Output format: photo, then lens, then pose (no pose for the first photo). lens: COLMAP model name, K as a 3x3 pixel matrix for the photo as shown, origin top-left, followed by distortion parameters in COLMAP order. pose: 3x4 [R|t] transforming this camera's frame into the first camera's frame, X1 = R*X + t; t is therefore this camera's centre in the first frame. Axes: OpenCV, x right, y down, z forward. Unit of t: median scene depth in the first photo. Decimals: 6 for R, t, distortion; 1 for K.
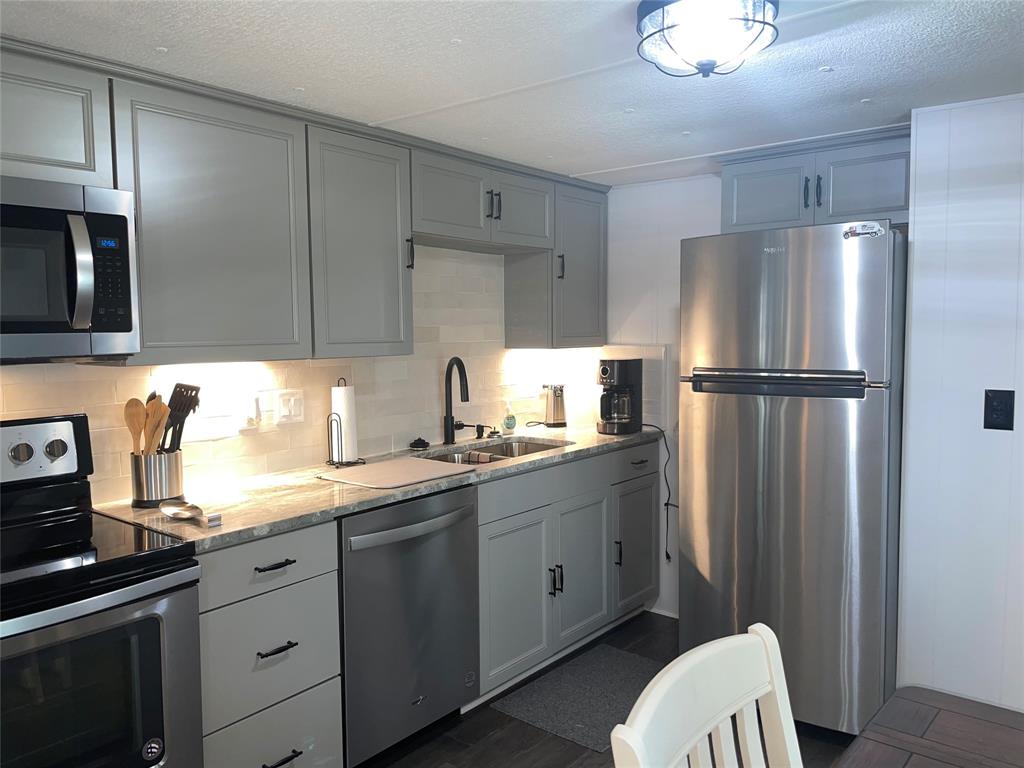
lens RADIAL K [[781.5, 0, 513.5], [0, 781.5, 377.7], [0, 0, 1]] dist [0.091377, -0.132185]
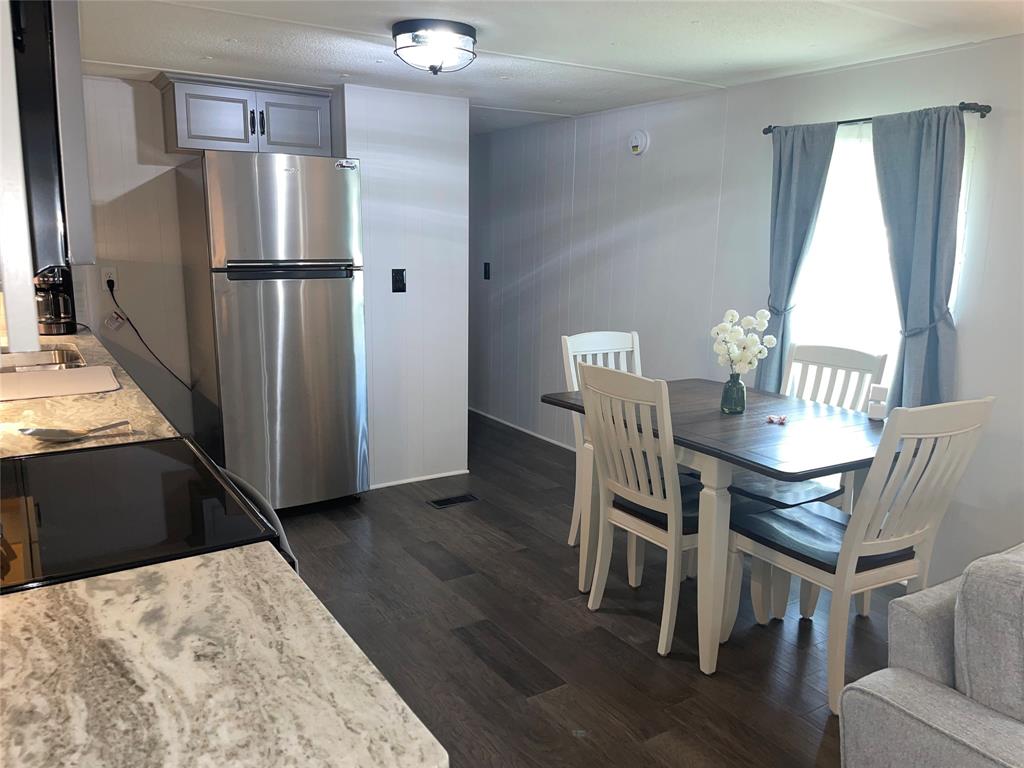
lens RADIAL K [[781.5, 0, 513.5], [0, 781.5, 377.7], [0, 0, 1]] dist [0.091377, -0.132185]
pose [[0.313457, -0.160939, 0.935865, -0.811148], [0.044833, 0.986943, 0.154707, -0.002959], [-0.948543, -0.006537, 0.316580, 0.193982]]
